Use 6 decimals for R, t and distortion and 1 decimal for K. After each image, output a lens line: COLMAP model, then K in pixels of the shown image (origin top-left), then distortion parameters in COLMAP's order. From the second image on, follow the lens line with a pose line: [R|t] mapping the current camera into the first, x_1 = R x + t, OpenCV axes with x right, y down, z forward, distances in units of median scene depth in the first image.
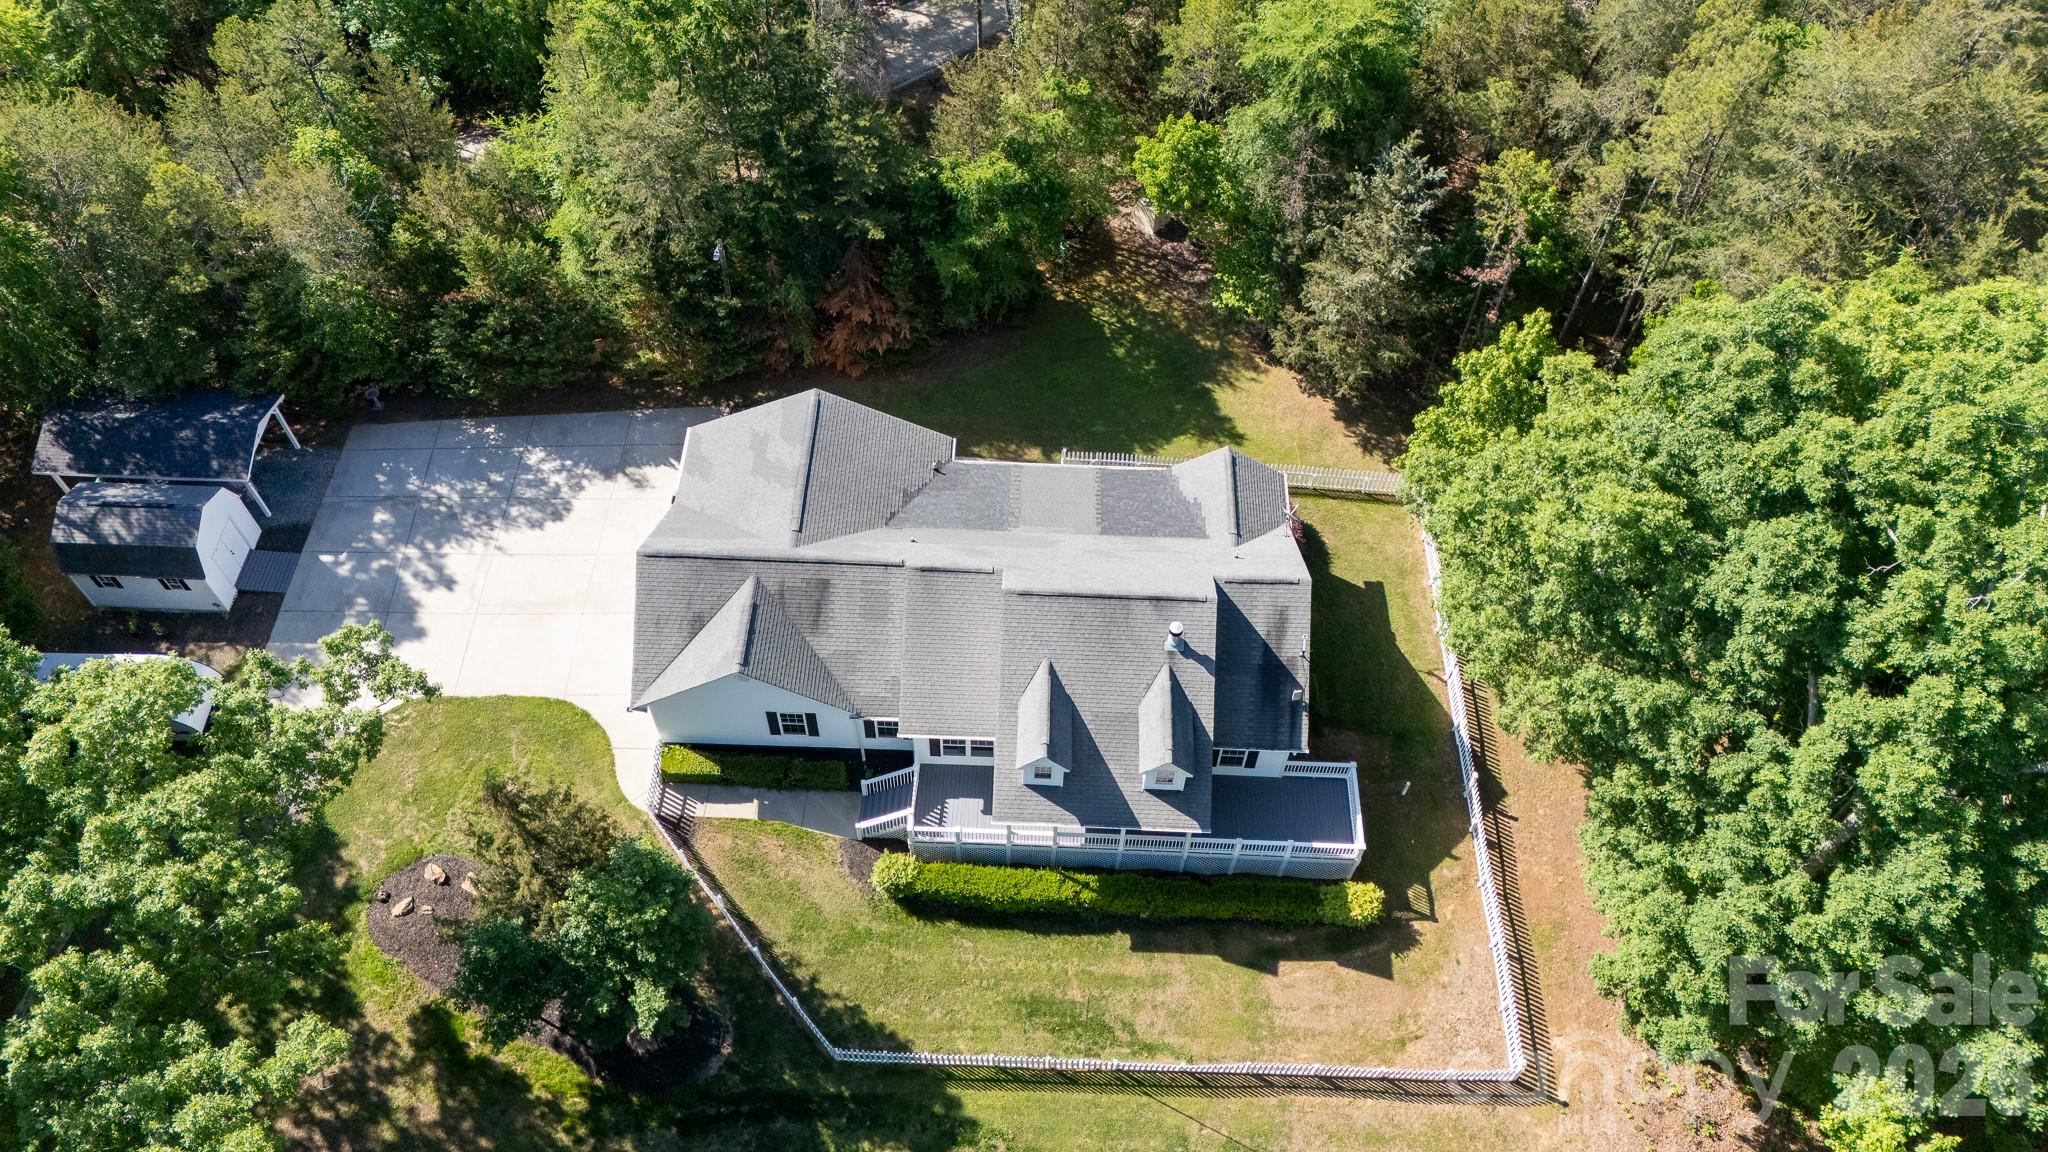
lens RADIAL K [[1477.3, 0, 1019.3], [0, 1477.3, 571.8], [0, 0, 1]] dist [0.064423, -0.040320]
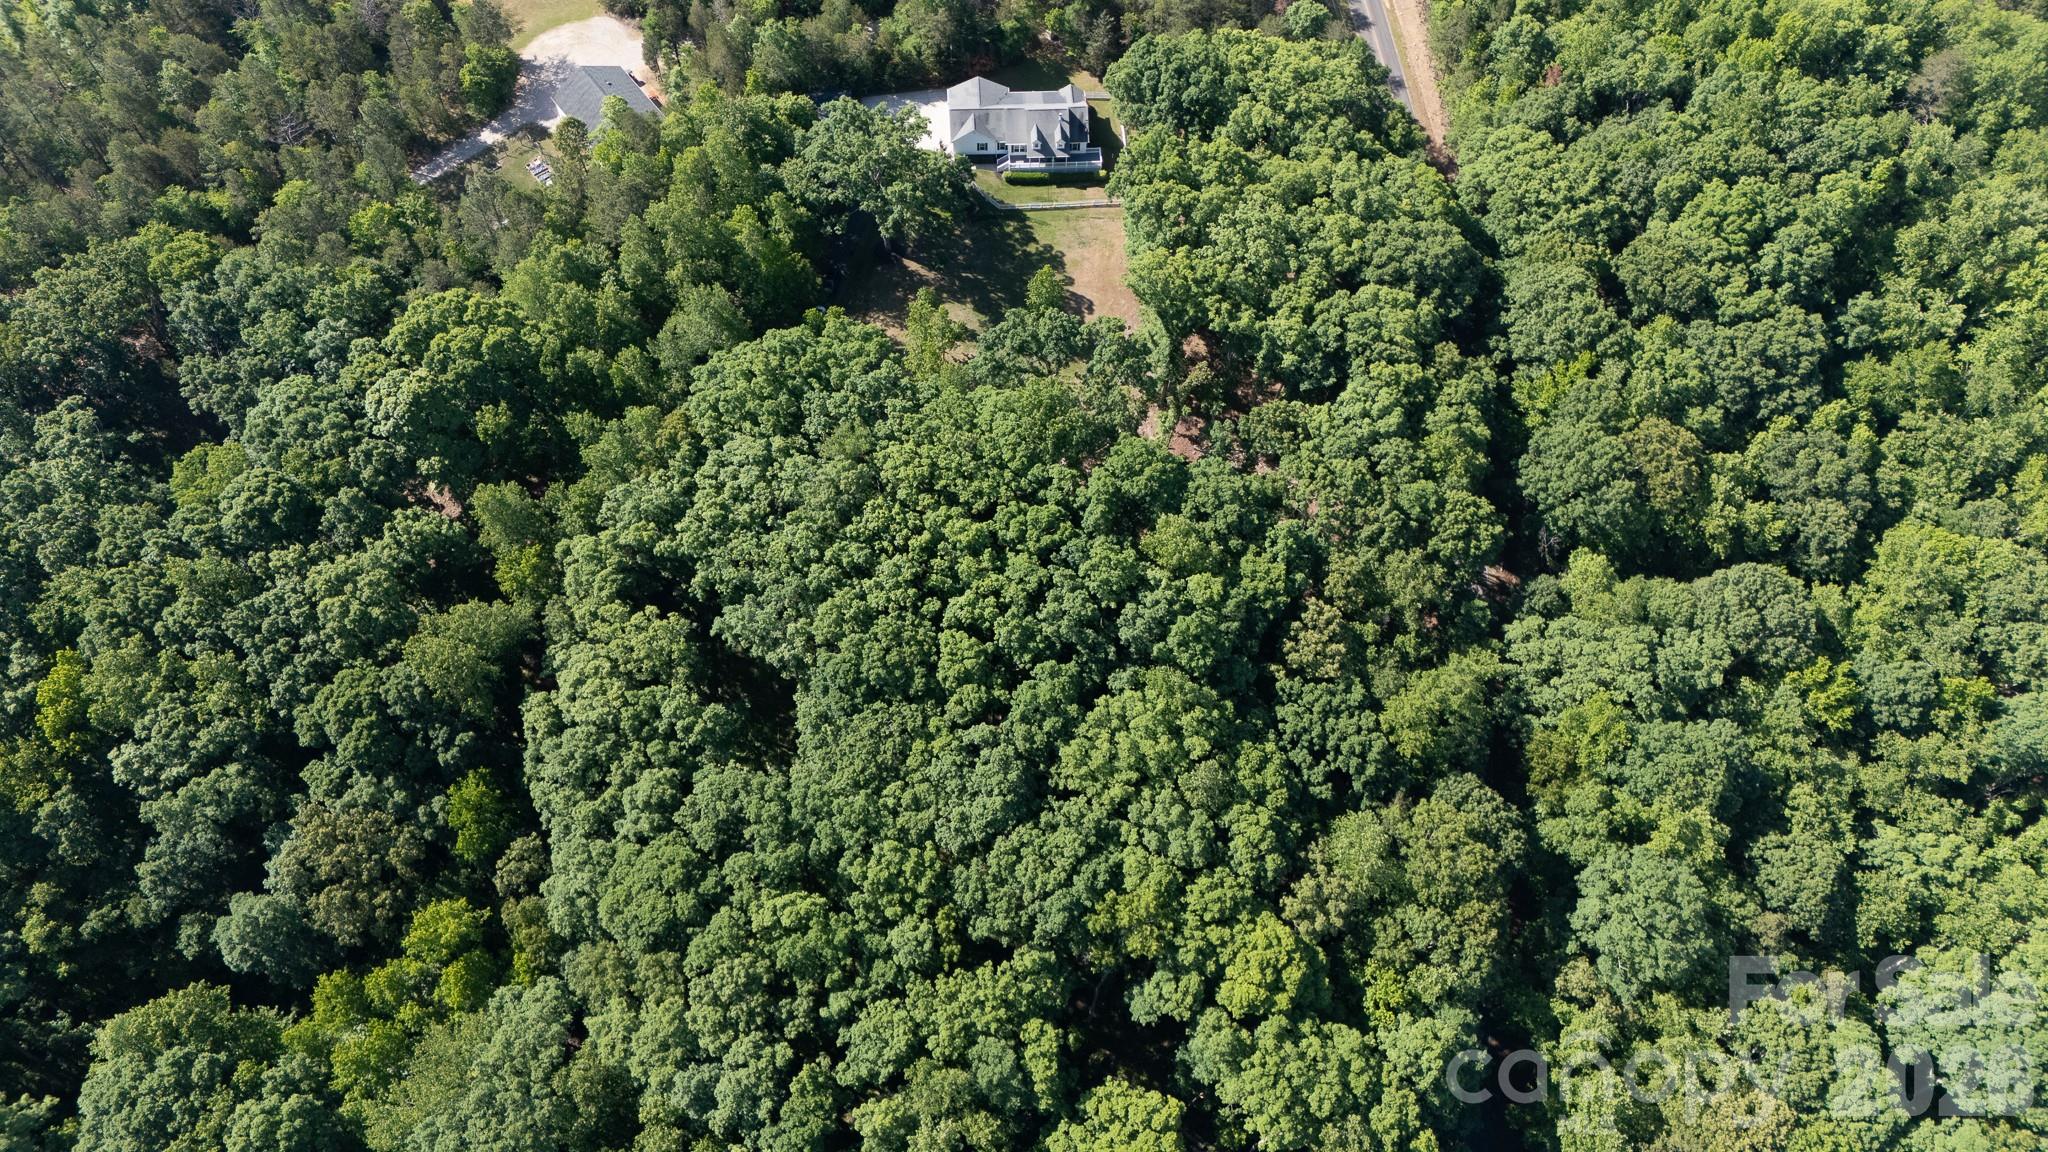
lens RADIAL K [[1477.3, 0, 1026.7], [0, 1477.3, 581.3], [0, 0, 1]] dist [0.064423, -0.040320]
pose [[0.995711, -0.073216, 0.056568, -0.389273], [0.067936, 0.993603, 0.090214, 1.083365], [-0.062811, -0.085984, 0.994315, -3.924008]]
